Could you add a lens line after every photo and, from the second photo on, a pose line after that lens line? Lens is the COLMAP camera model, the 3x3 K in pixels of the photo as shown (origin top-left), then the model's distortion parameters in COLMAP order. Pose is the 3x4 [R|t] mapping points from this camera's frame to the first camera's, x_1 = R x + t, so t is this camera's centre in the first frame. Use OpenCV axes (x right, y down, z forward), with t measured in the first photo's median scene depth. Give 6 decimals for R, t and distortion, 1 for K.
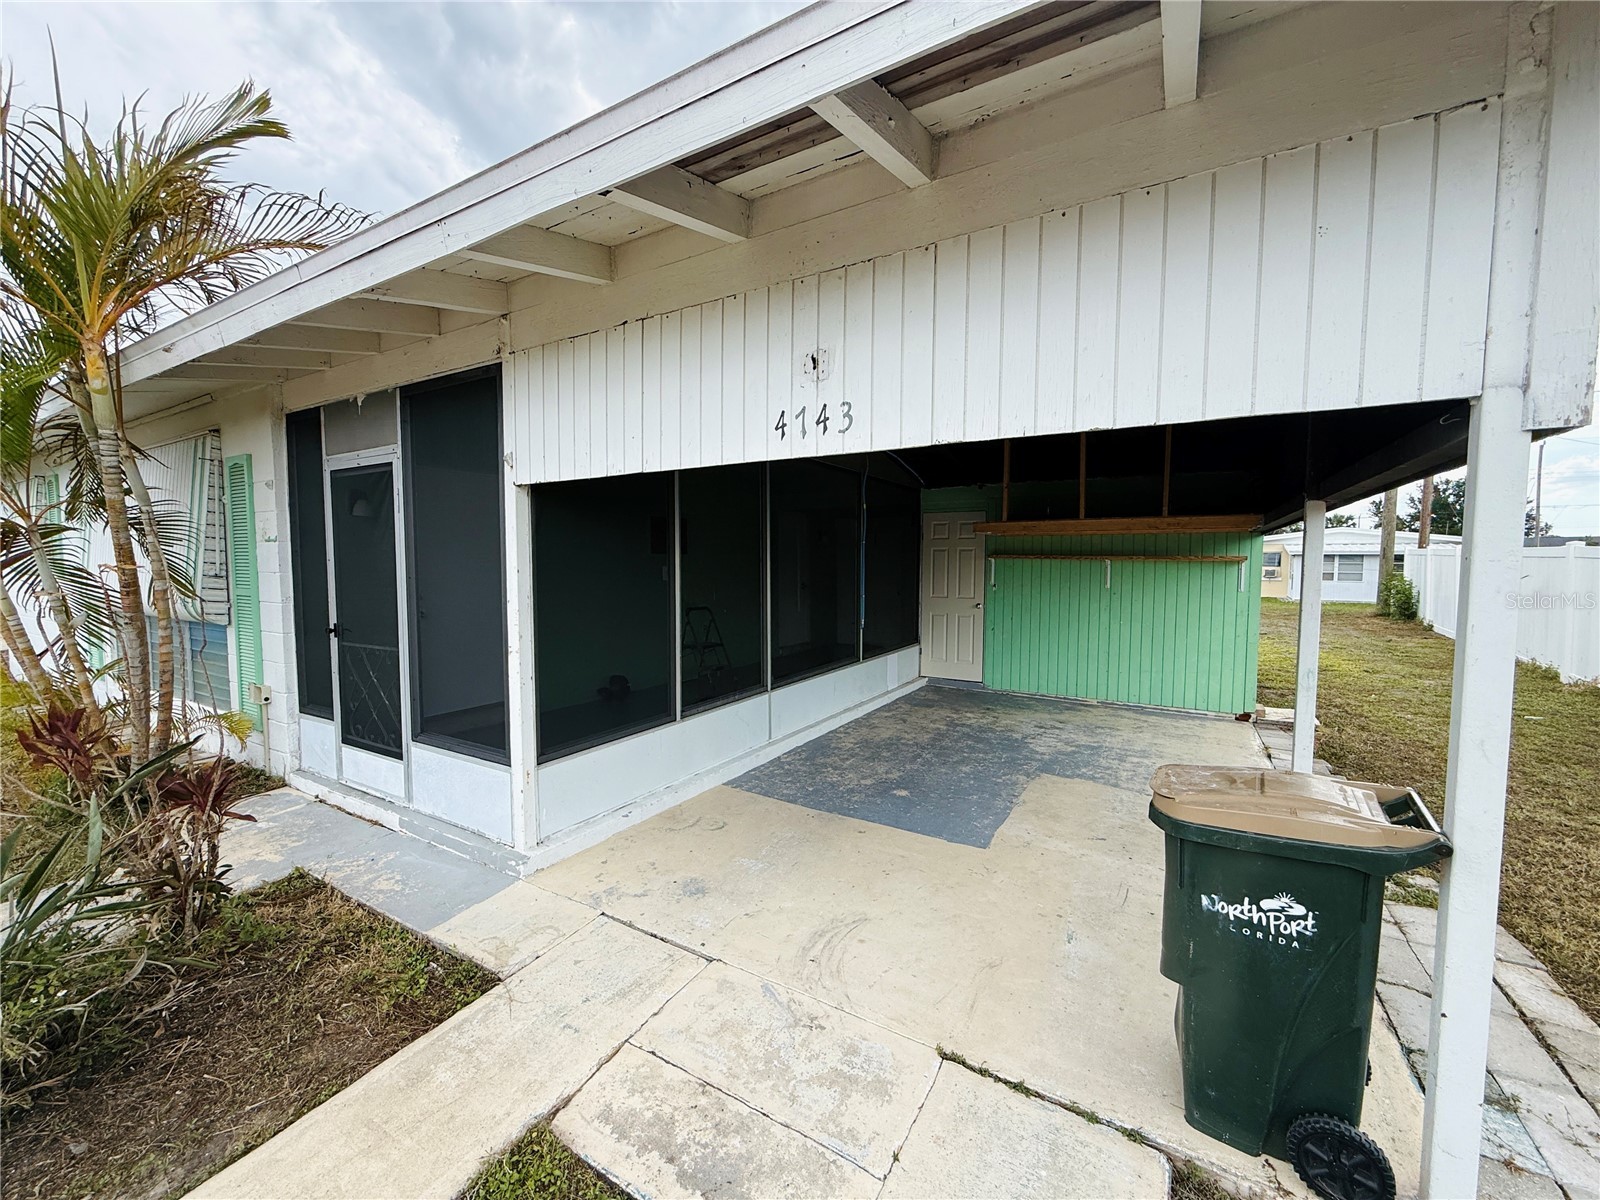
lens RADIAL K [[624.1, 0, 800.0], [0, 624.1, 600.0], [0, 0, 1]] dist [0.000355, 0.000040]
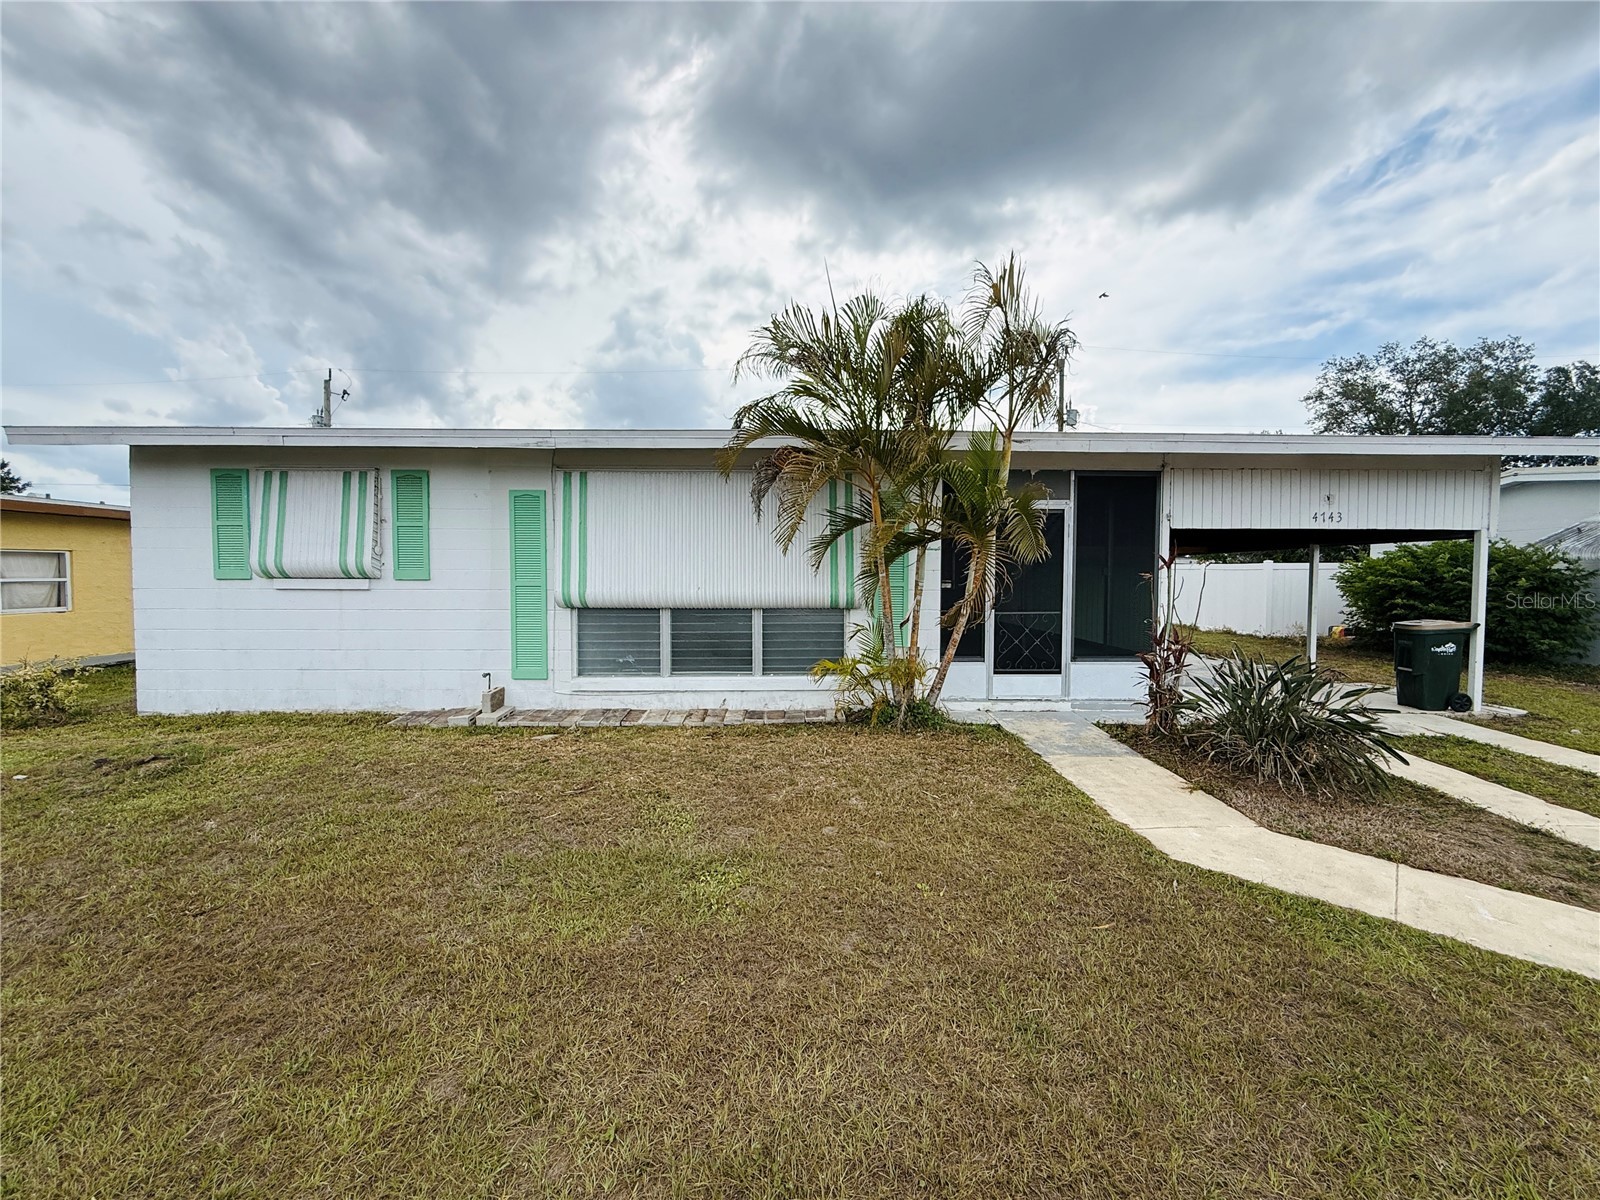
lens RADIAL K [[636.5, 0, 808.3], [0, 636.5, 597.4], [0, 0, 1]] dist [0.002170, 0.000228]
pose [[0.861336, -0.019898, 0.507645, -2.665285], [0.027137, 0.999608, -0.006863, 0.039179], [-0.507310, 0.019687, 0.861539, -0.271522]]
